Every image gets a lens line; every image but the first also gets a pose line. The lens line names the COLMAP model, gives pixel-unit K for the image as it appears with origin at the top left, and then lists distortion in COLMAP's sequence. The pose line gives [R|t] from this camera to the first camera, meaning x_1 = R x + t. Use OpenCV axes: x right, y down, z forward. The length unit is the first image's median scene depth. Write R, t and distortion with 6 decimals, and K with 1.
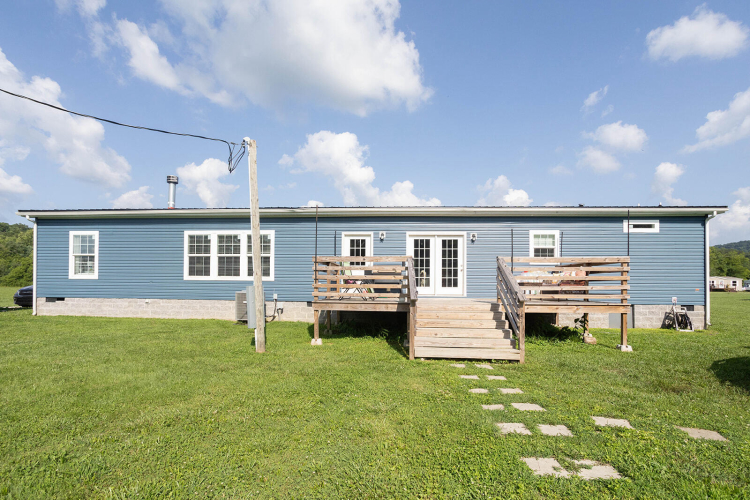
lens RADIAL K [[370.7, 0, 363.0], [0, 370.7, 299.6], [0, 0, 1]] dist [-0.014020, -0.000412]
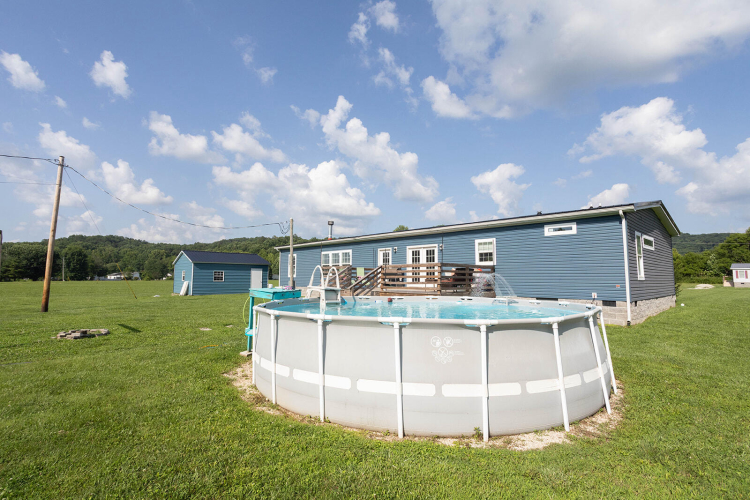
lens RADIAL K [[360.6, 0, 375.0], [0, 360.6, 250.0], [0, 0, 1]] dist [-0.043242, -0.000158]
pose [[0.731230, -0.055092, -0.679903, 0.996087], [-0.027005, 0.993614, -0.109555, -0.000159], [0.681596, 0.098471, 0.725072, -0.168521]]
